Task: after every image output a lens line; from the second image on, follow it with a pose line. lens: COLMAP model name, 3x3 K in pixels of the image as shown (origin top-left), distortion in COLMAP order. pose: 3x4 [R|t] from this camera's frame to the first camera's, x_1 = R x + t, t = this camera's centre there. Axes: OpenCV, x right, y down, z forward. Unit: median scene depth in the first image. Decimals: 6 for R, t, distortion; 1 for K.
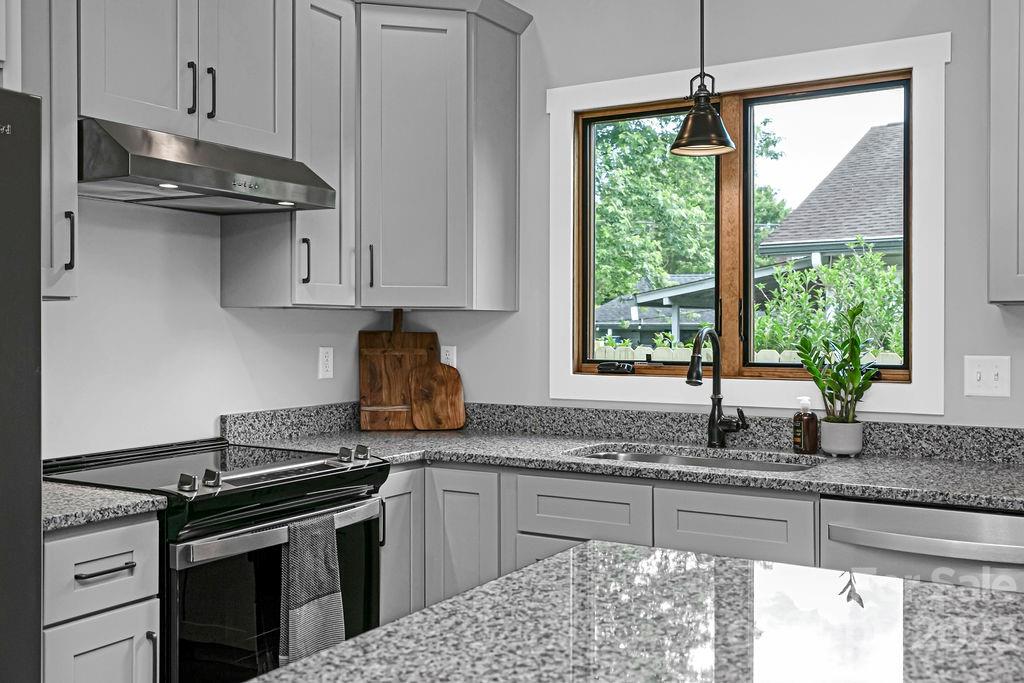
lens RADIAL K [[1019.4, 0, 505.8], [0, 1019.4, 333.9], [0, 0, 1]] dist [0.038978, 0.000000]
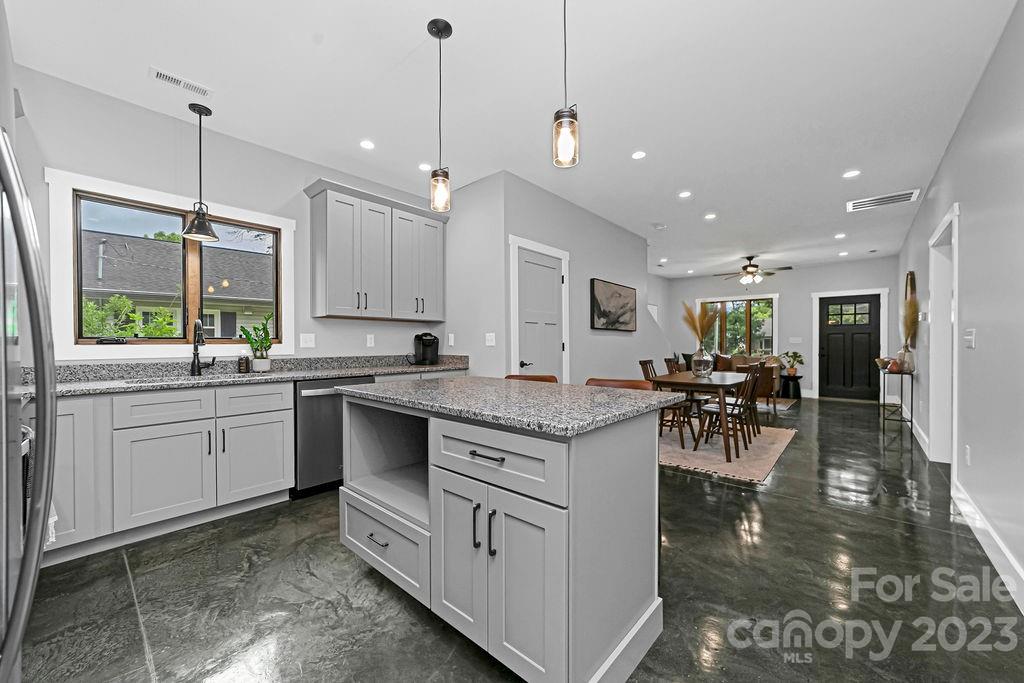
lens RADIAL K [[397.0, 0, 506.7], [0, 397.0, 346.4], [0, 0, 1]] dist [-0.009363, 0.004886]
pose [[0.181612, -0.009168, 0.983328, -0.495641], [0.007771, 0.999939, 0.007888, 0.047227], [-0.983340, 0.006209, 0.181672, 0.202383]]
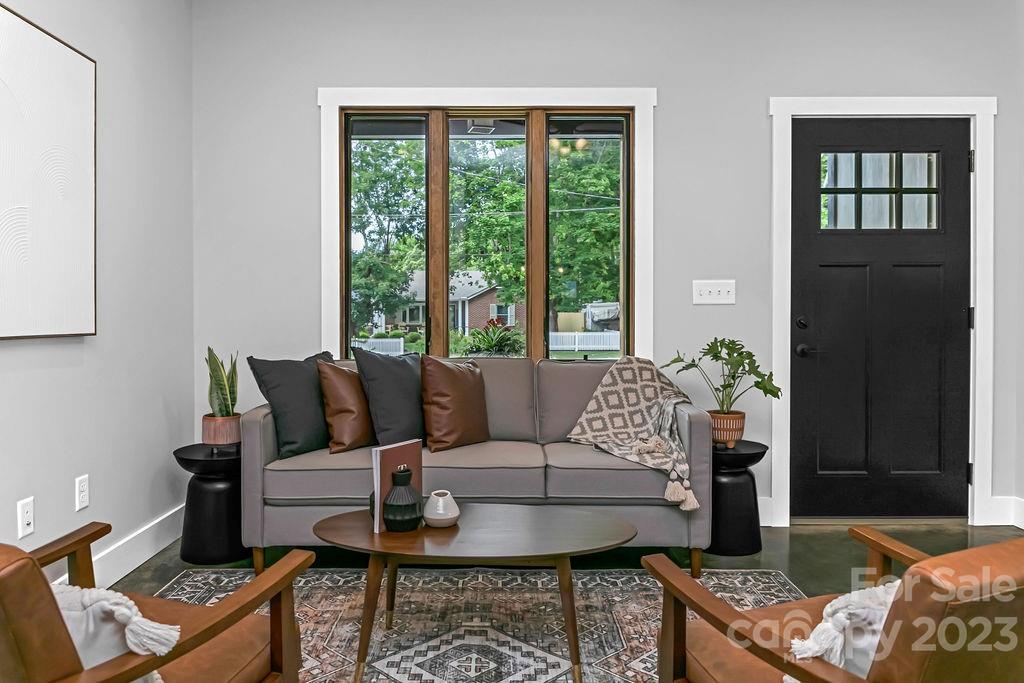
lens RADIAL K [[694.2, 0, 492.7], [0, 694.2, 312.3], [0, 0, 1]] dist [-0.007523, 0.006737]
pose [[-0.511211, 0.000893, 0.859455, 1.508465], [0.008065, 0.999960, 0.003758, 0.067152], [-0.859417, 0.008853, -0.511198, -0.300335]]
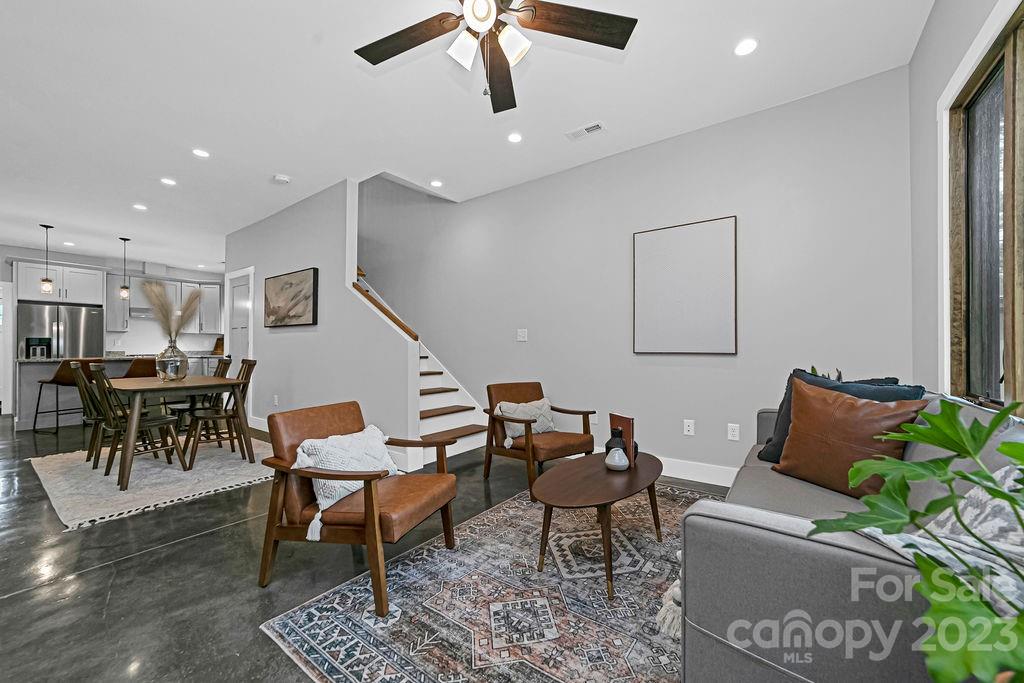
lens RADIAL K [[397.0, 0, 509.5], [0, 397.0, 345.7], [0, 0, 1]] dist [-0.009363, 0.004886]
pose [[0.995645, -0.003594, -0.093160, 1.984444], [0.002182, 0.999881, -0.015259, 0.088078], [0.093203, 0.014989, 0.995534, -1.209558]]
